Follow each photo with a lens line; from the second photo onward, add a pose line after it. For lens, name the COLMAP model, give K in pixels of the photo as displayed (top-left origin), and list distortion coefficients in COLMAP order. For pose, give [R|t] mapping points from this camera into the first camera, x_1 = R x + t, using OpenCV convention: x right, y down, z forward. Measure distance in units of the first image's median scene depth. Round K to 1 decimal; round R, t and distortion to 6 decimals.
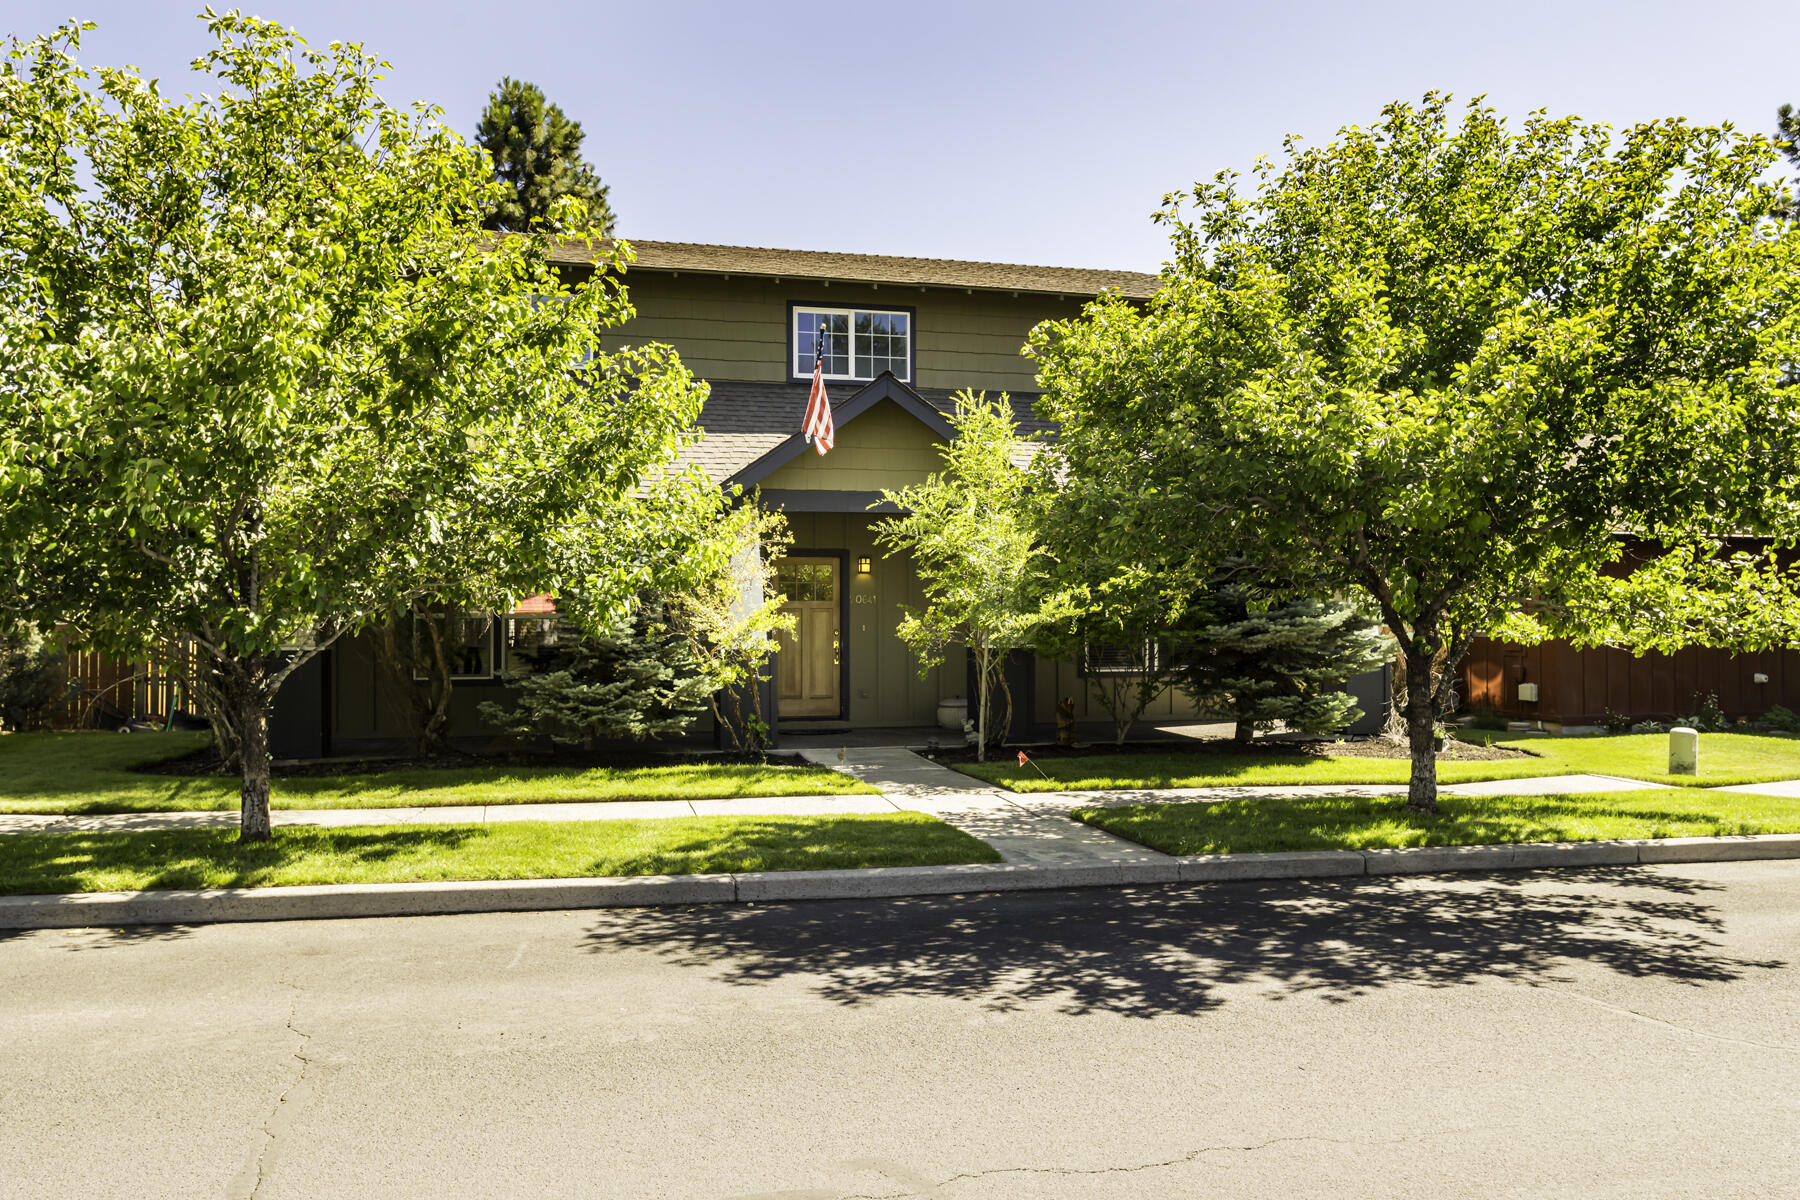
lens RADIAL K [[1428.4, 0, 900.0], [0, 1428.4, 600.0], [0, 0, 1]] dist [0.000024, -0.000120]
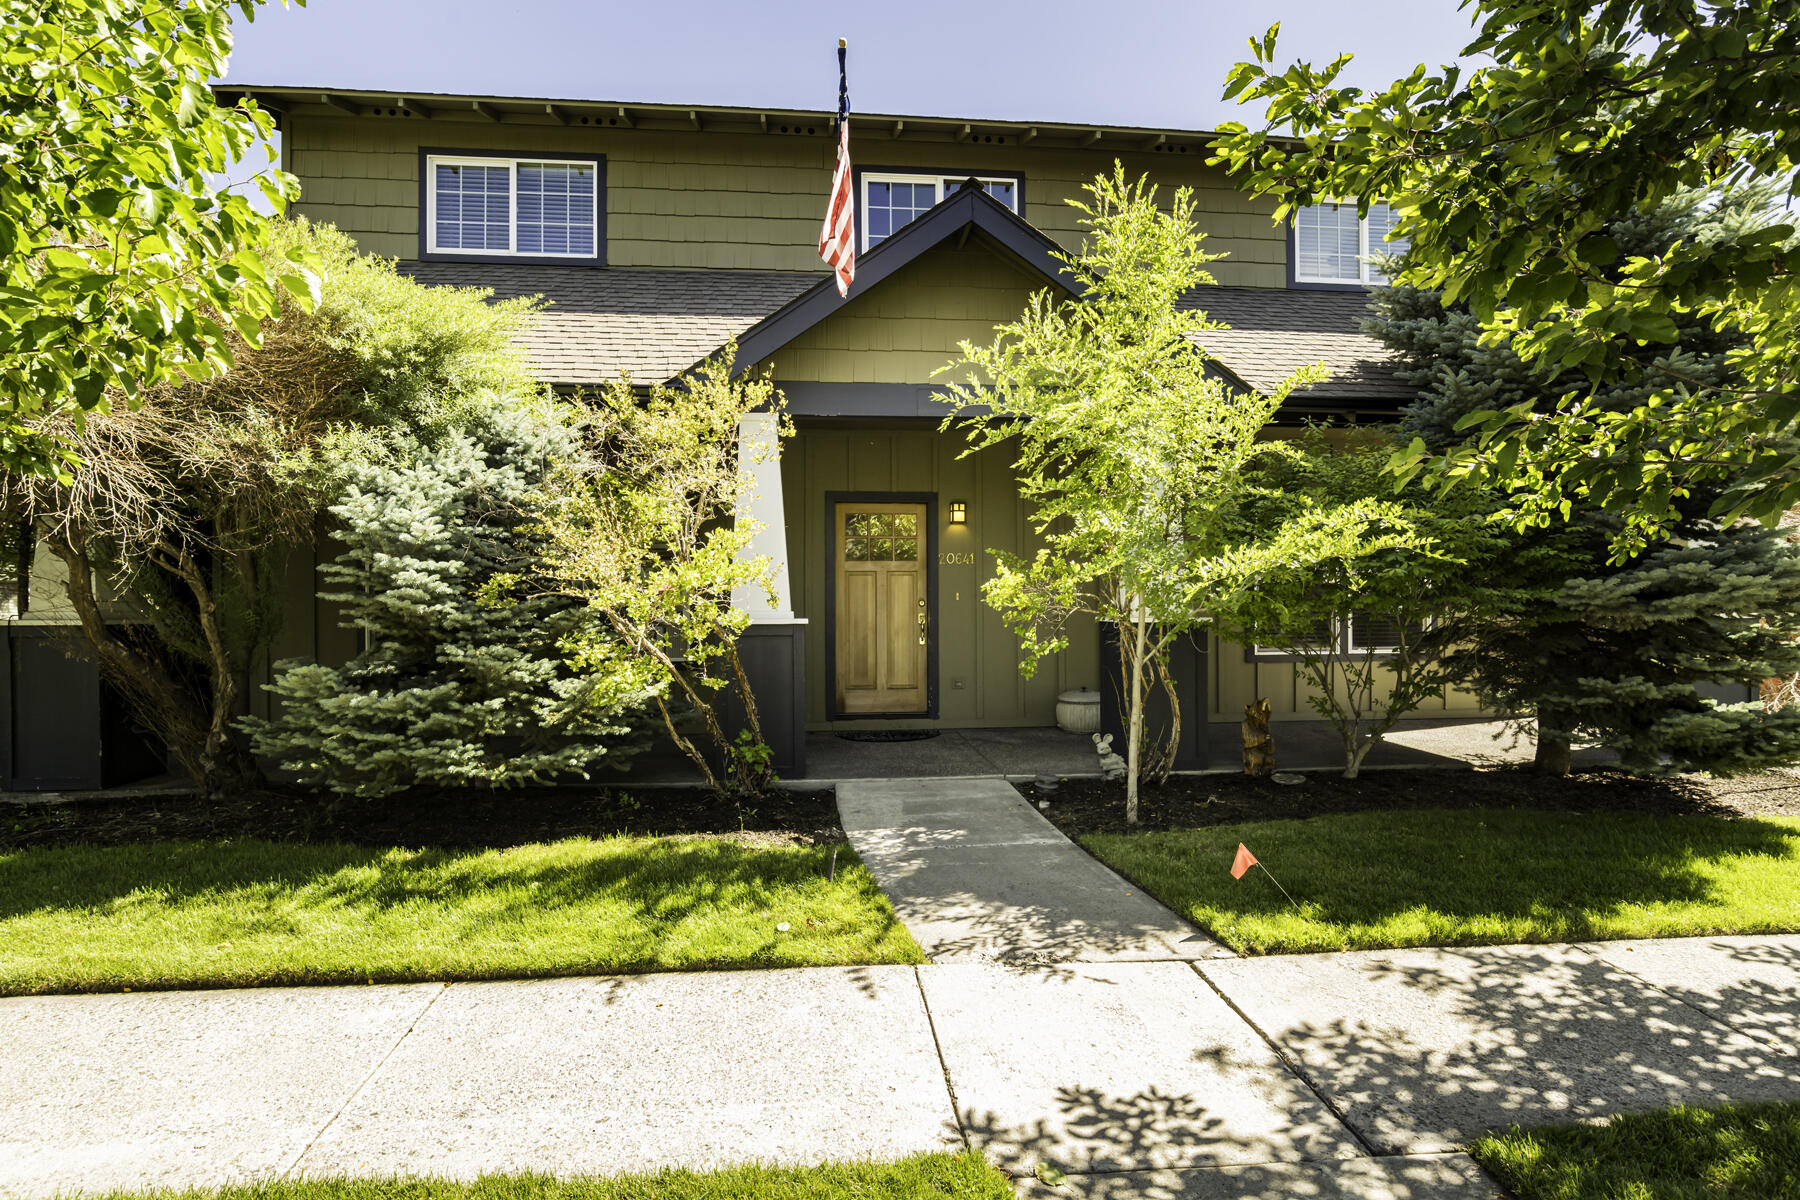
lens RADIAL K [[916.7, 0, 893.9], [0, 916.7, 629.7], [0, 0, 1]] dist [0.031787, 0.000101]
pose [[0.988788, 0.003552, -0.149283, 0.017510], [0.002149, 0.999275, 0.038011, 0.022992], [0.149310, -0.037906, 0.988064, 0.647333]]
